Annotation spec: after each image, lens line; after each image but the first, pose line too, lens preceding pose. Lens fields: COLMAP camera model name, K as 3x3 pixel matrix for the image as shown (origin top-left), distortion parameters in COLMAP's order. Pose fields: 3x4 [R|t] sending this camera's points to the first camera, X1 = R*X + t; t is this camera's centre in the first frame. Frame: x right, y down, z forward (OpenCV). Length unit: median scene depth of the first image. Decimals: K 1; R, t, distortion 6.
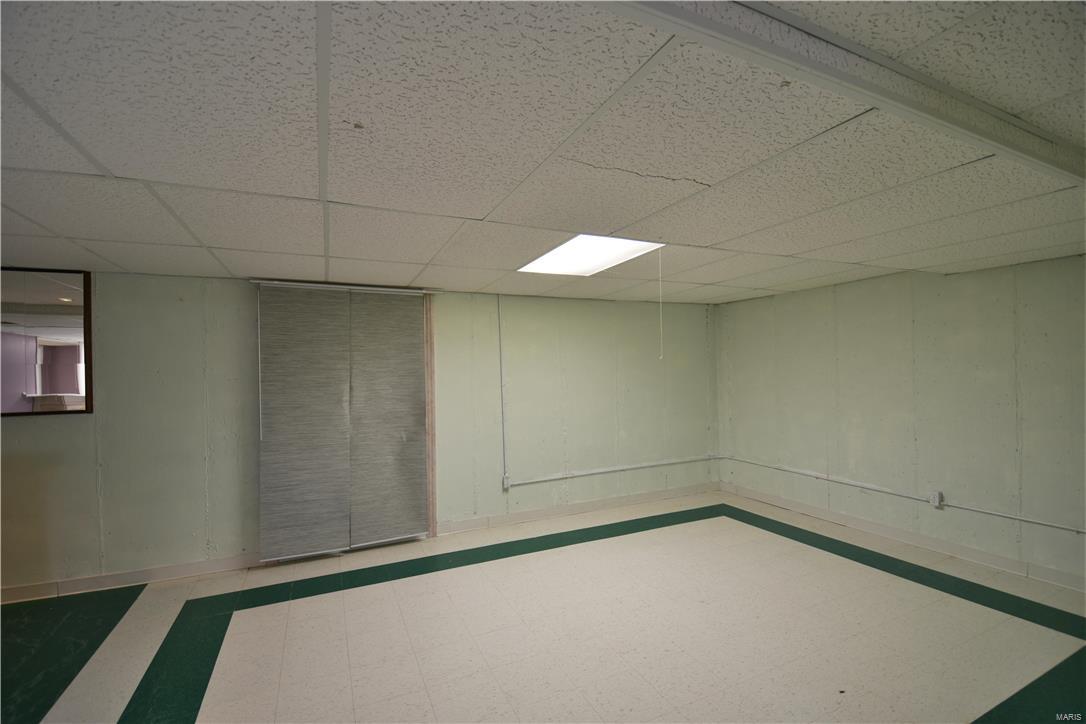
lens RADIAL K [[474.1, 0, 543.1], [0, 474.1, 368.7], [0, 0, 1]] dist [0.013069, -0.022105]
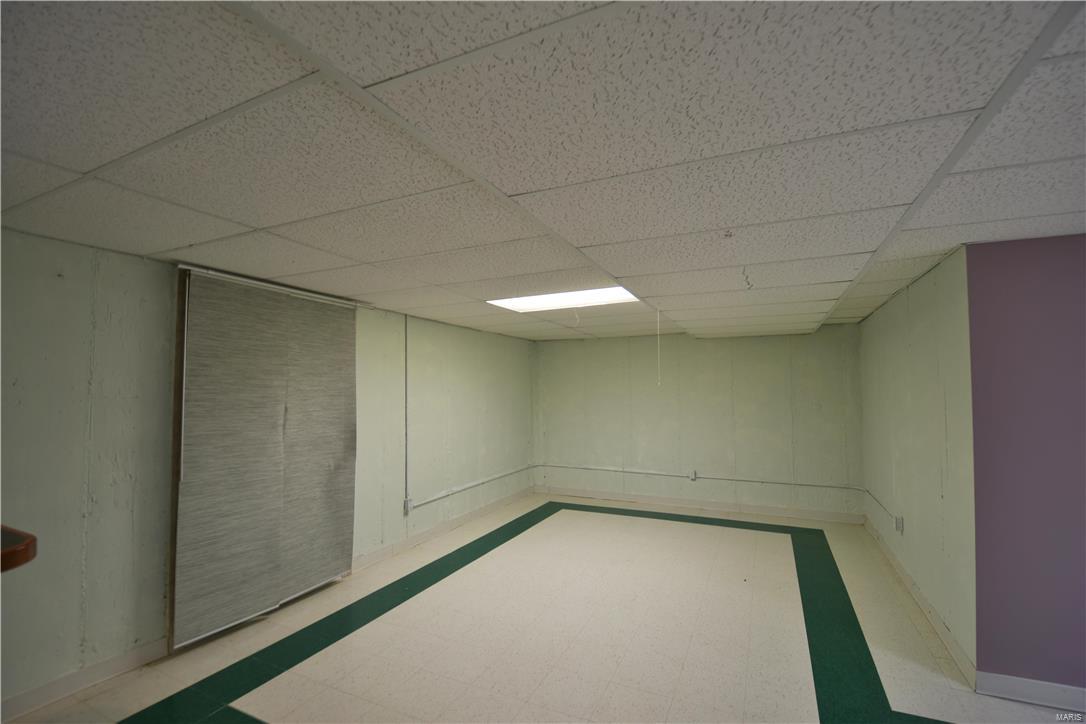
lens RADIAL K [[474.1, 0, 543.1], [0, 474.1, 368.7], [0, 0, 1]] dist [0.013069, -0.022105]
pose [[0.762375, 0.047511, 0.645389, -0.594926], [-0.013352, 0.998244, -0.057715, 0.011222], [-0.646998, 0.035383, 0.761670, 0.066693]]
